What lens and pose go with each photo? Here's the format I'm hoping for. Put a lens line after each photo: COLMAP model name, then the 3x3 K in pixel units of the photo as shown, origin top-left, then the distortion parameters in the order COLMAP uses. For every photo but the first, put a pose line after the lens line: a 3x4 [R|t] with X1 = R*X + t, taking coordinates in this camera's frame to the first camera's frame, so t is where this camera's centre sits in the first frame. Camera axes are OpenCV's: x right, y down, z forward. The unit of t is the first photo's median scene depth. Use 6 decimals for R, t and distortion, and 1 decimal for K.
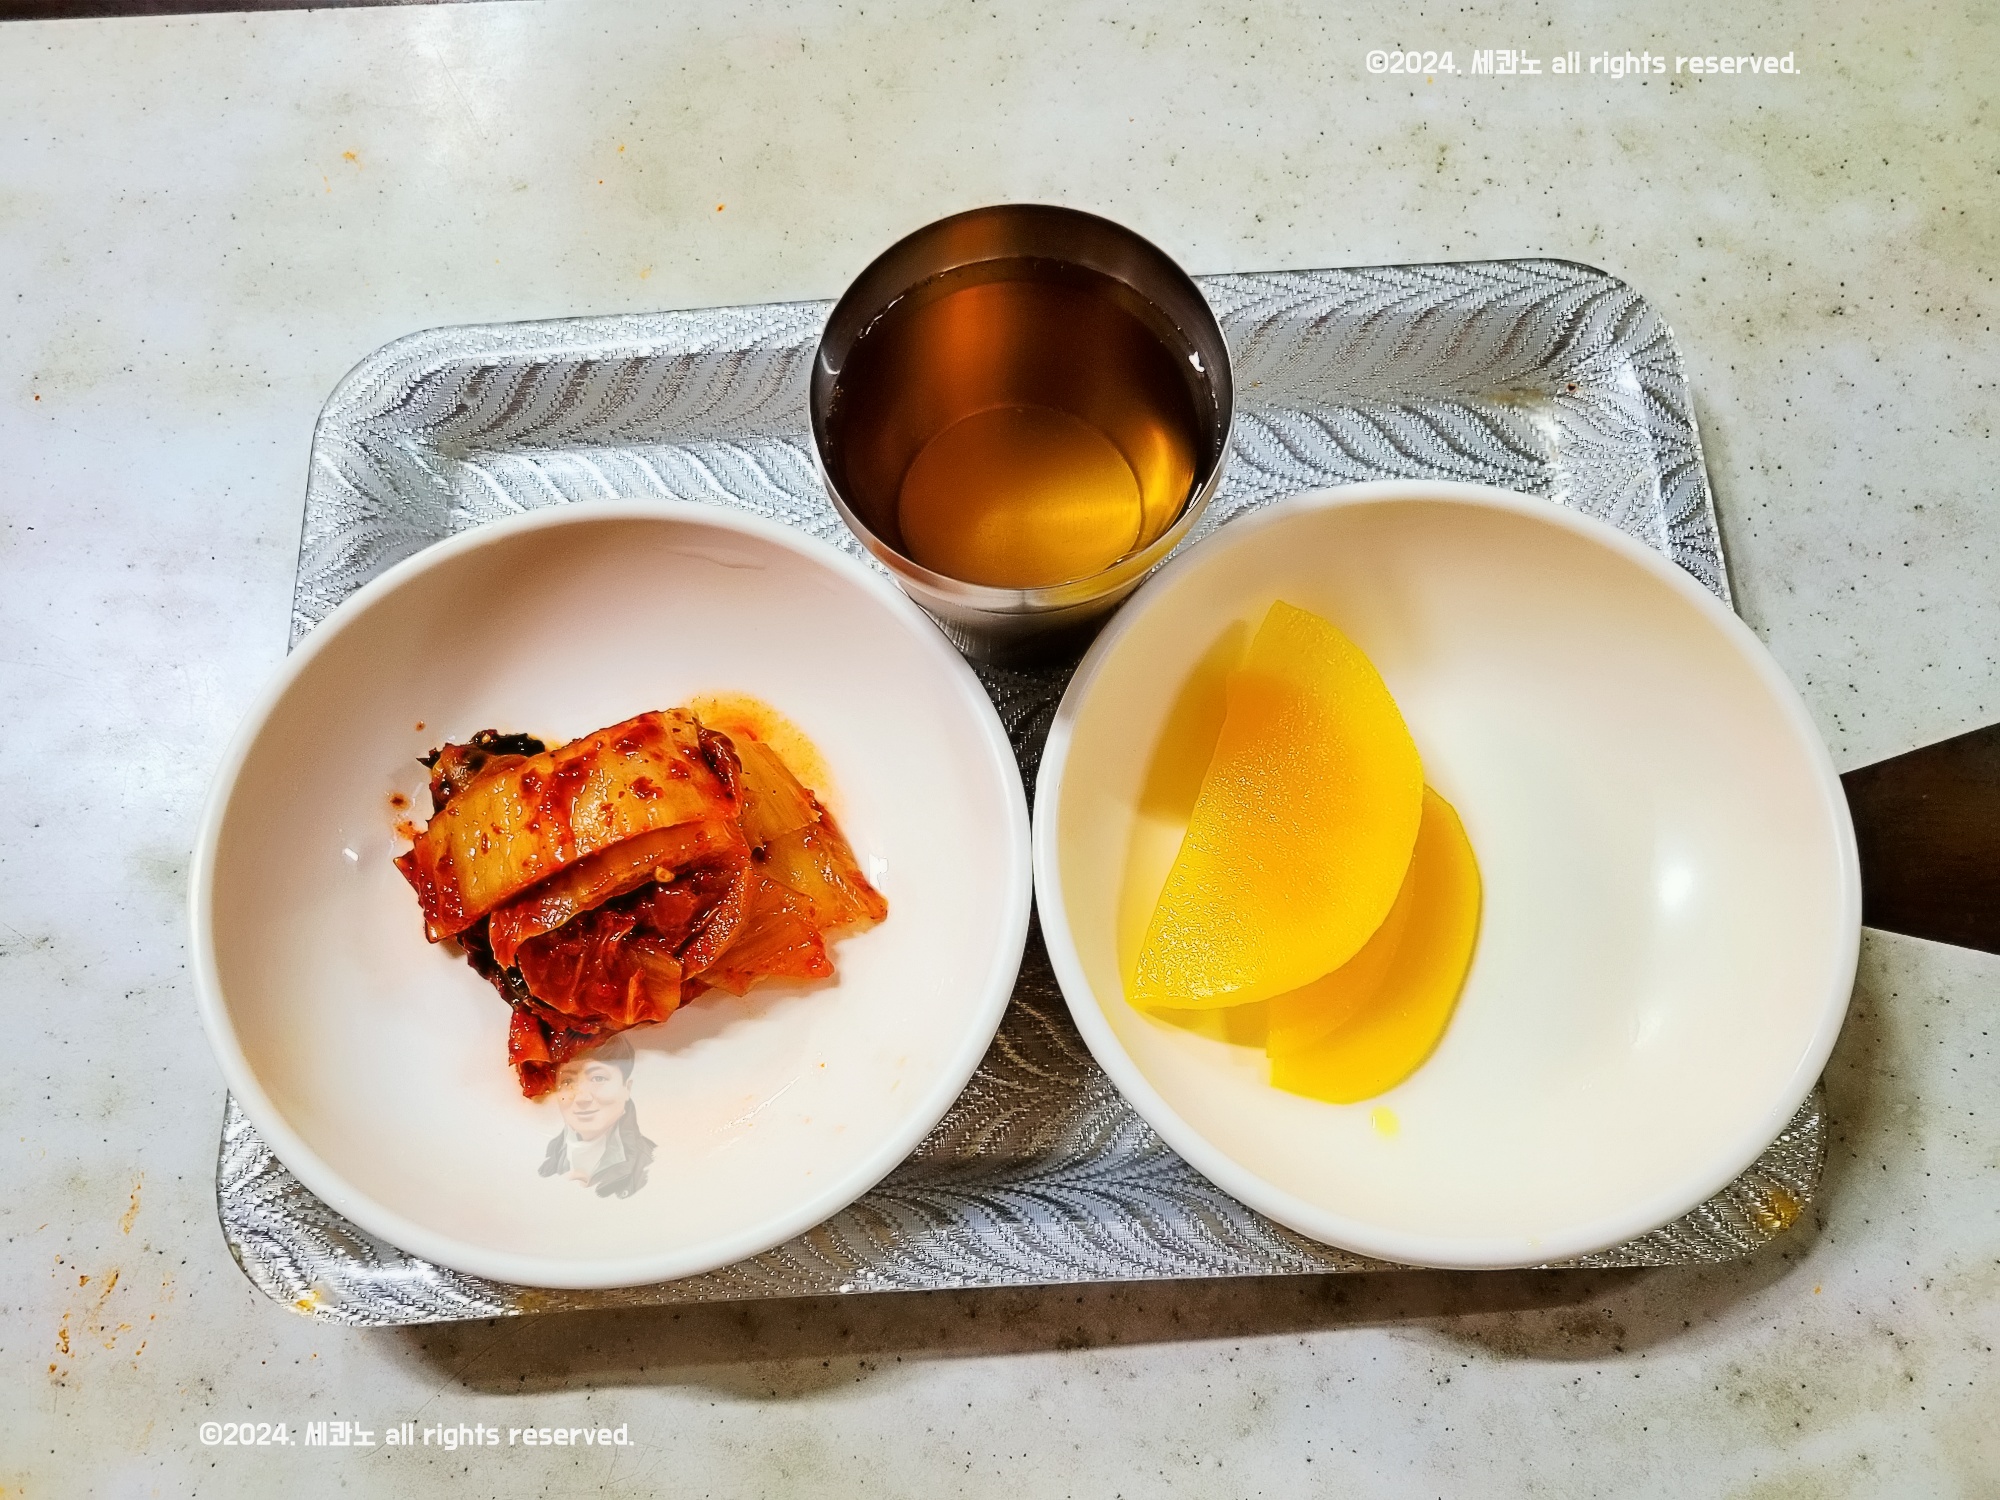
lens RADIAL K [[1519.5, 0, 1000.0], [0, 1519.5, 750.0], [0, 0, 1]] dist [0.001105, -0.000279]
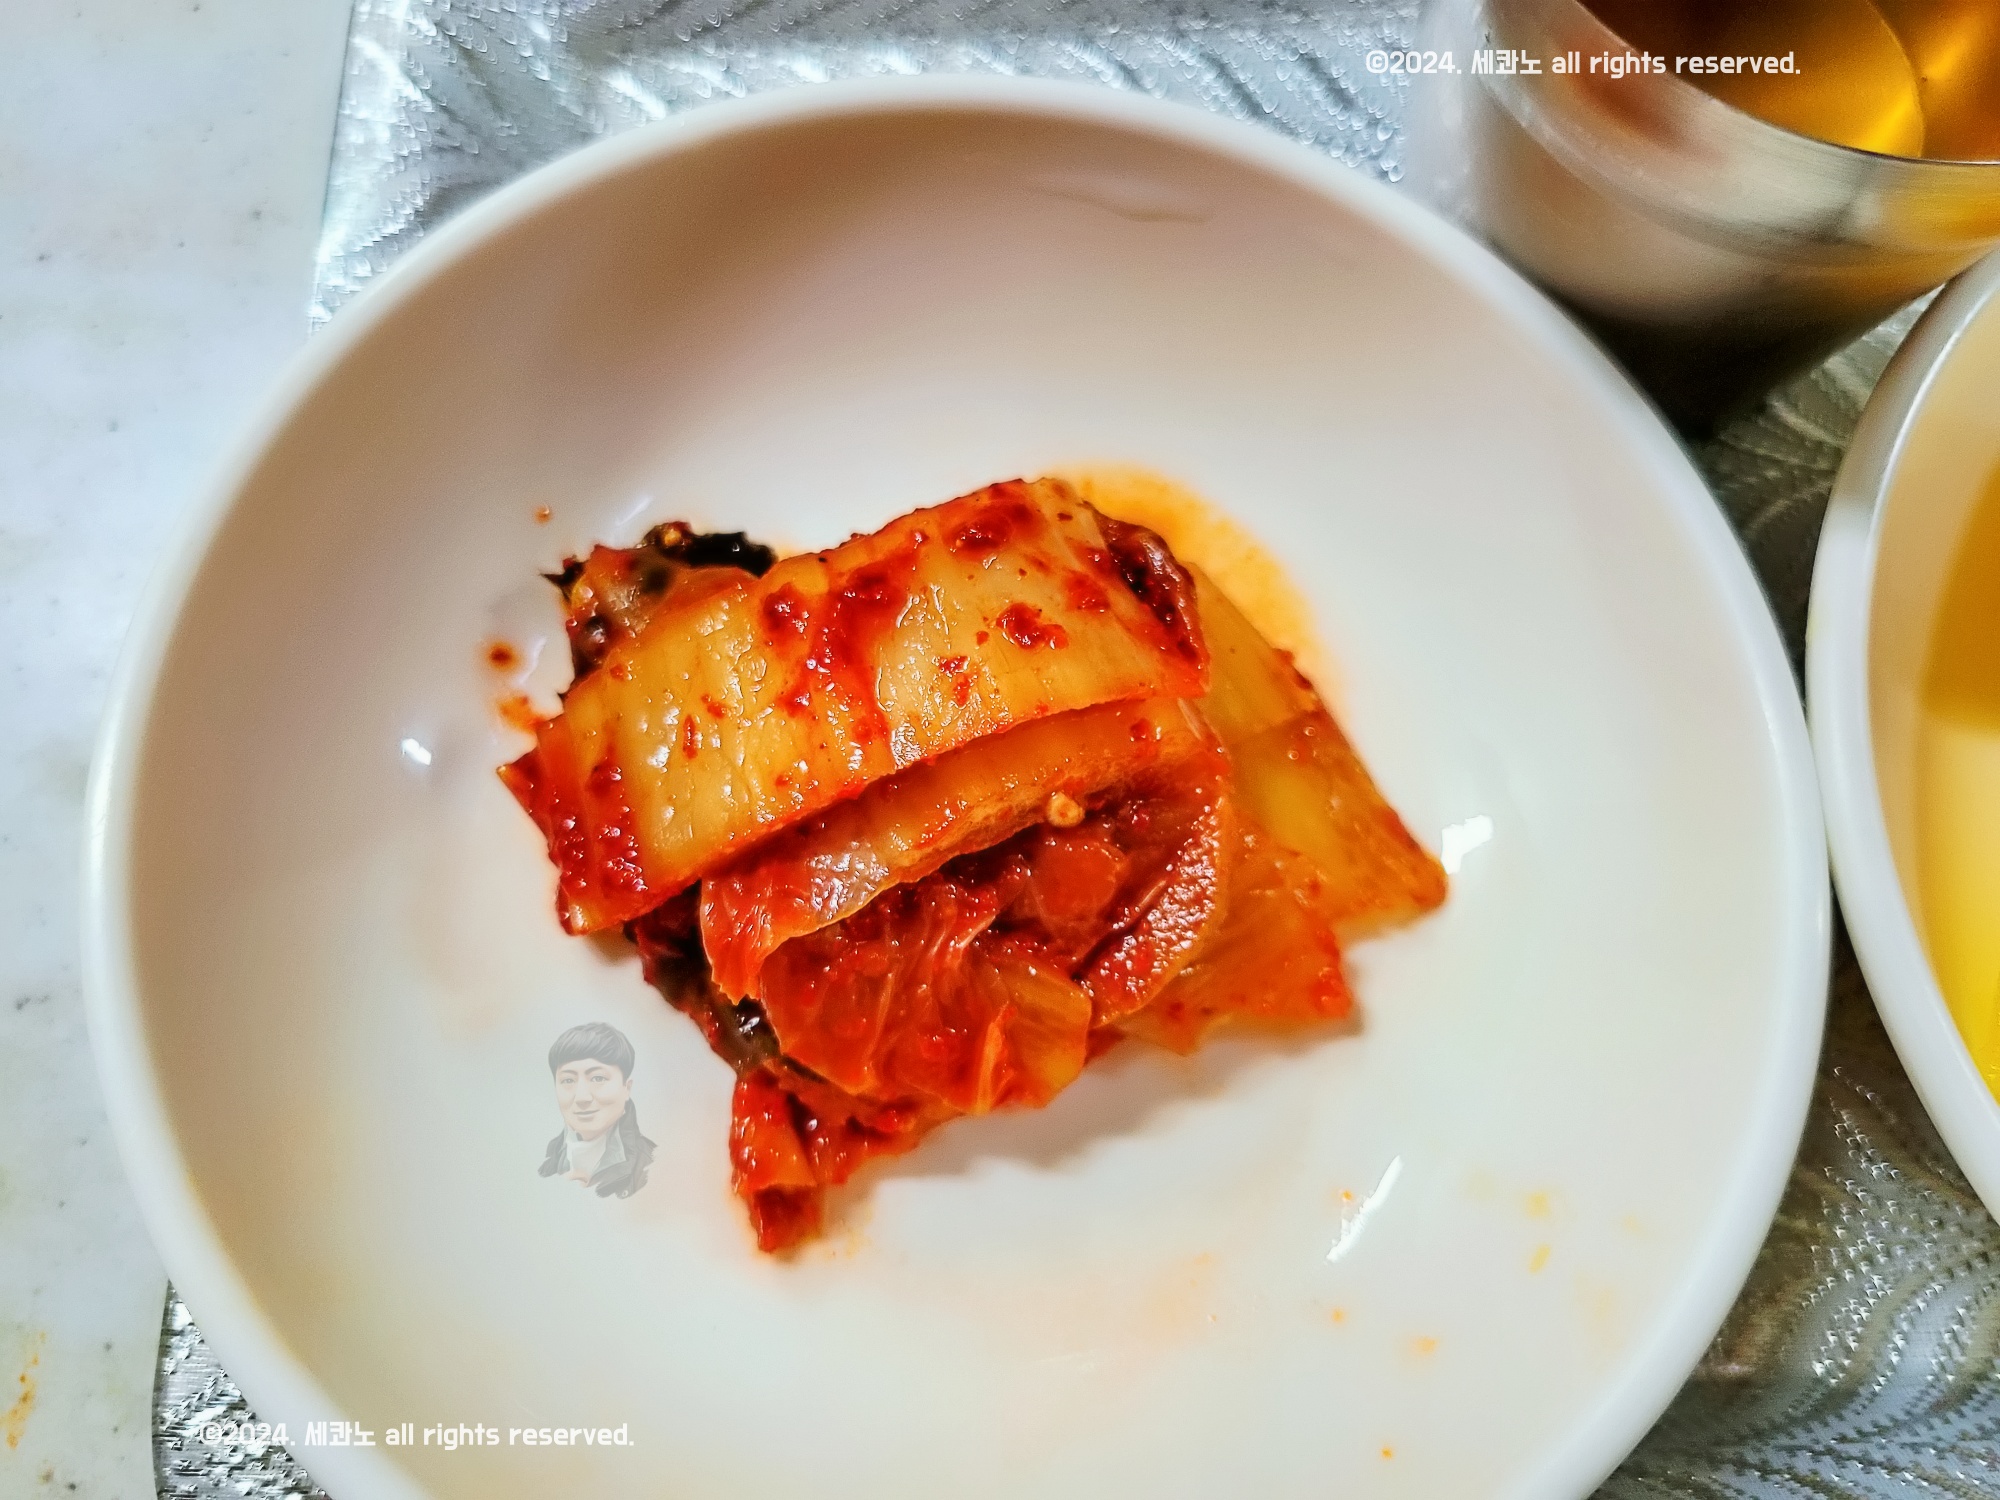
lens RADIAL K [[1521.6, 0, 1000.0], [0, 1521.6, 750.0], [0, 0, 1]] dist [-0.031263, 0.005304]
pose [[0.999352, 0.019120, -0.030496, -0.223417], [-0.017766, 0.998871, 0.044052, 0.042168], [0.031304, -0.043481, 0.998564, 0.518816]]
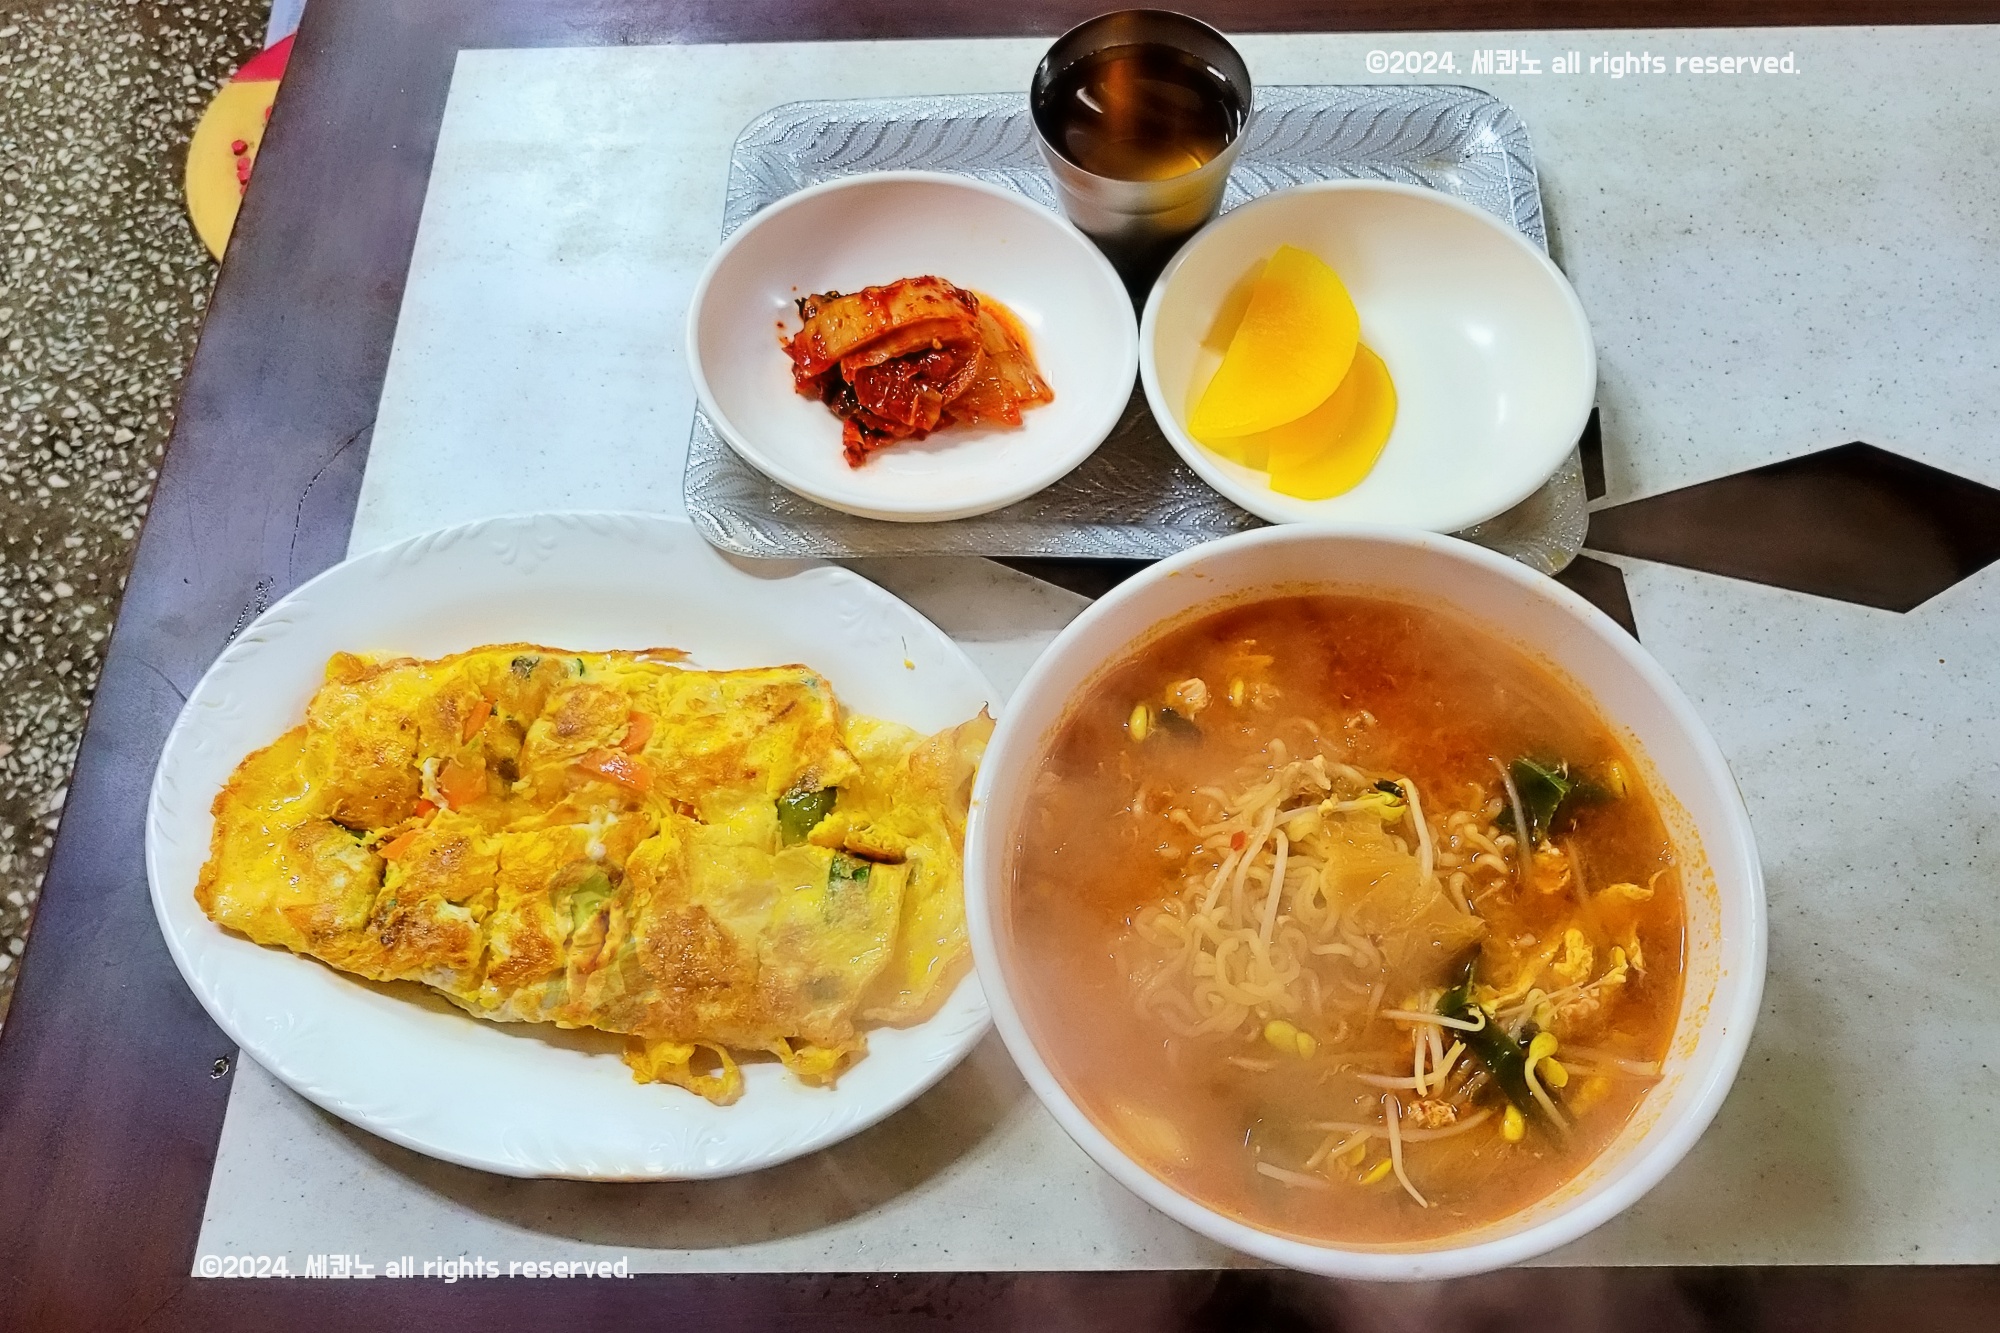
lens RADIAL K [[1566.2, 0, 1000.0], [0, 1566.2, 666.5], [0, 0, 1]] dist [0.001463, -0.184799]
pose [[0.998043, 0.049787, -0.037822, -0.055302], [-0.055347, 0.984900, -0.164039, 0.750575], [0.029084, 0.165812, 0.985728, -0.763001]]
